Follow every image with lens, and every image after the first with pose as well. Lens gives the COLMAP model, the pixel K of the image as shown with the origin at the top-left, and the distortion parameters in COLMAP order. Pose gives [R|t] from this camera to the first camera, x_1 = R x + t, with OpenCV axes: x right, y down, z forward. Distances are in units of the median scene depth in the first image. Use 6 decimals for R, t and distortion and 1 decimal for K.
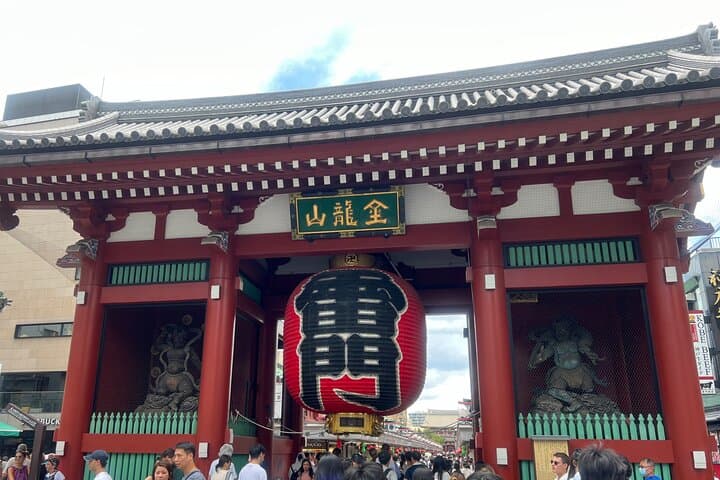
lens RADIAL K [[536.1, 0, 343.1], [0, 536.1, 238.7], [0, 0, 1]] dist [-0.000645, -0.001622]
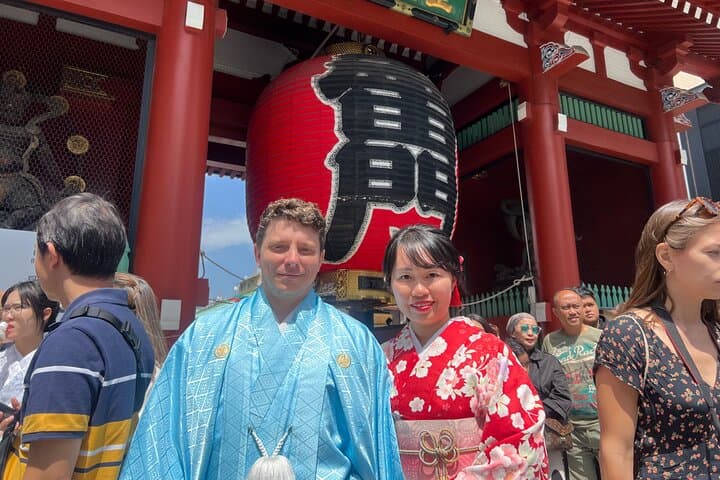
lens RADIAL K [[536.1, 0, 343.1], [0, 536.1, 238.7], [0, 0, 1]] dist [-0.000645, -0.001622]
pose [[0.746148, 0.122829, 0.654352, -0.466248], [-0.199998, 0.978793, 0.044325, 0.271894], [-0.635031, -0.163942, 0.754890, 0.543450]]
